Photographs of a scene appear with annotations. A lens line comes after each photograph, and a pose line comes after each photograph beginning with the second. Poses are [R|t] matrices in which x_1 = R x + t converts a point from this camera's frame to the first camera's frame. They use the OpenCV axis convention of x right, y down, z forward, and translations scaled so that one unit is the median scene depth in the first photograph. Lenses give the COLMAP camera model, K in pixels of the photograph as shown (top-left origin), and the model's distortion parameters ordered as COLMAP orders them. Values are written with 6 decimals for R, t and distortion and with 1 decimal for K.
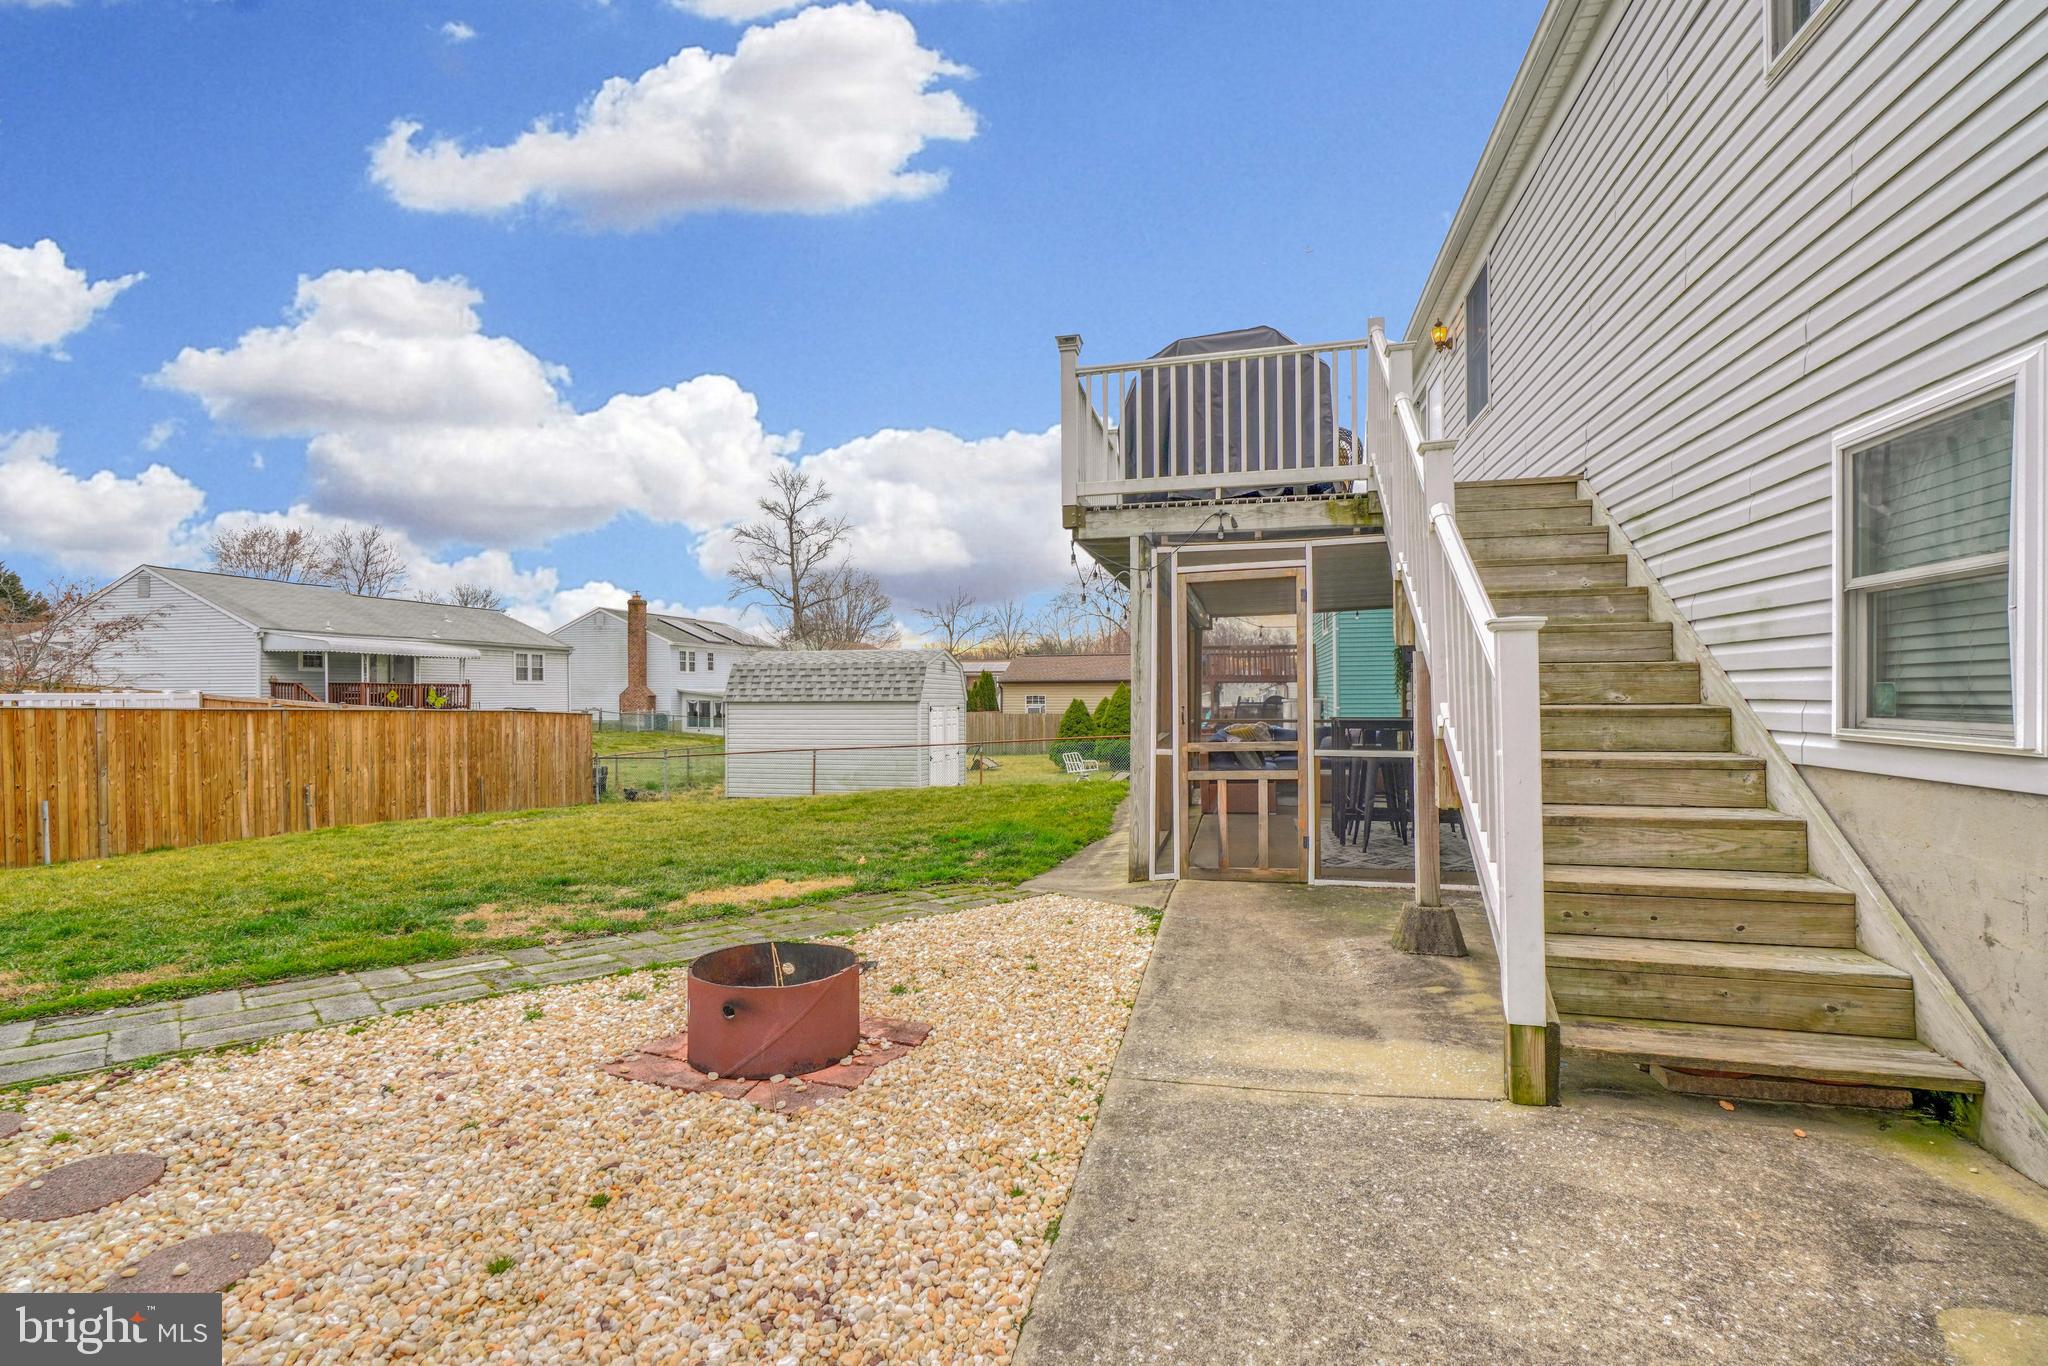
lens RADIAL K [[922.1, 0, 1009.0], [0, 922.1, 681.4], [0, 0, 1]] dist [-0.014706, 0.006326]
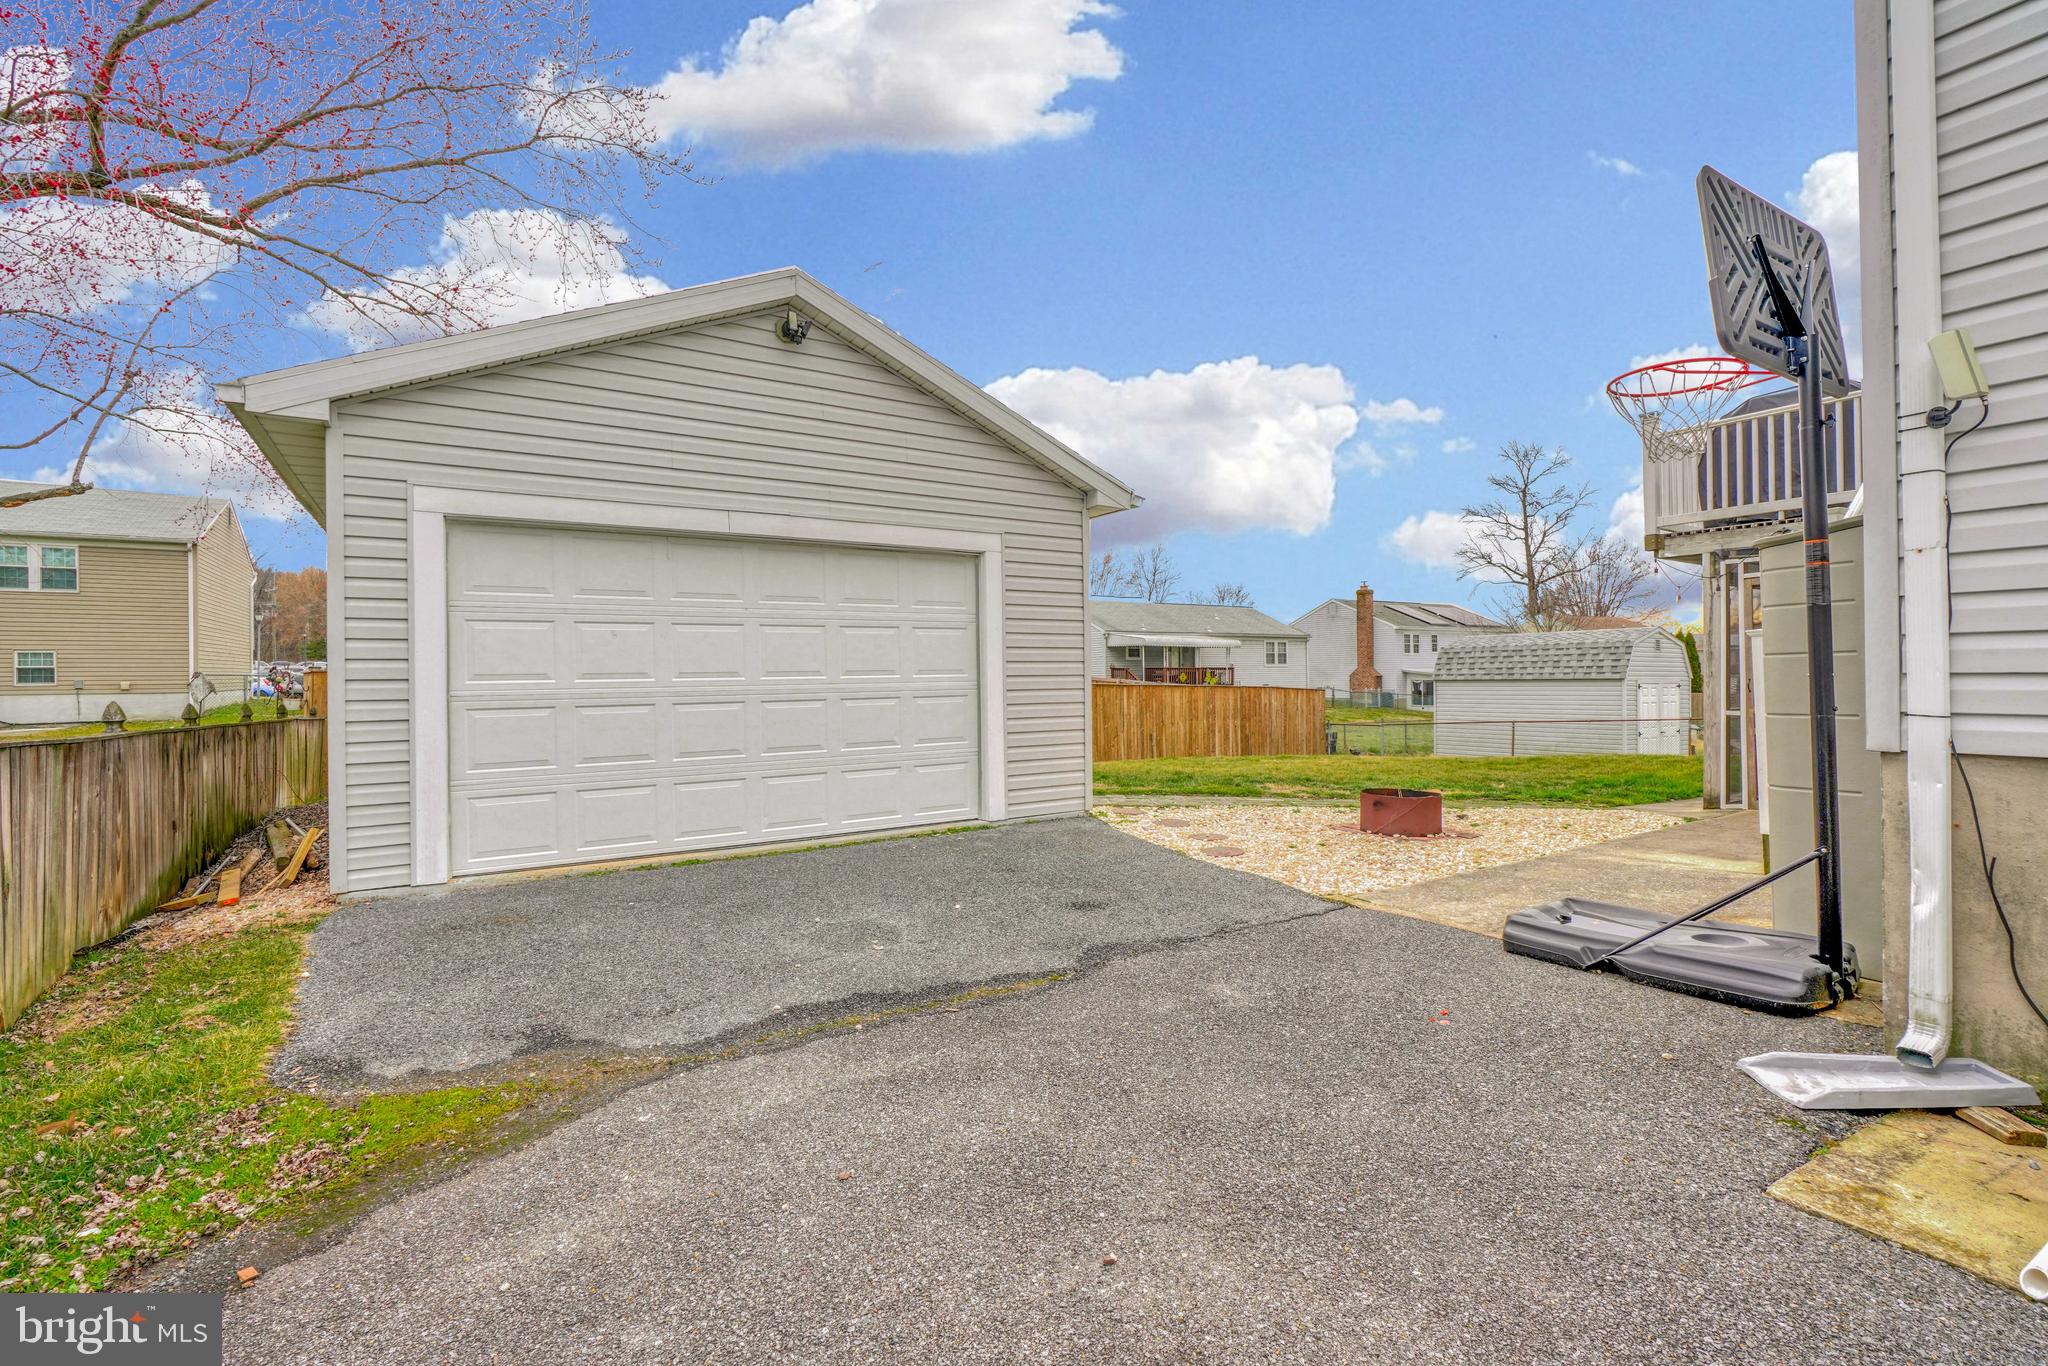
lens RADIAL K [[922.1, 0, 1009.0], [0, 922.1, 681.4], [0, 0, 1]] dist [-0.014706, 0.006326]
pose [[0.725752, -0.000865, -0.687956, 0.077489], [0.015116, 0.999778, 0.014689, -0.001158], [0.687791, -0.021060, 0.725603, -0.165077]]
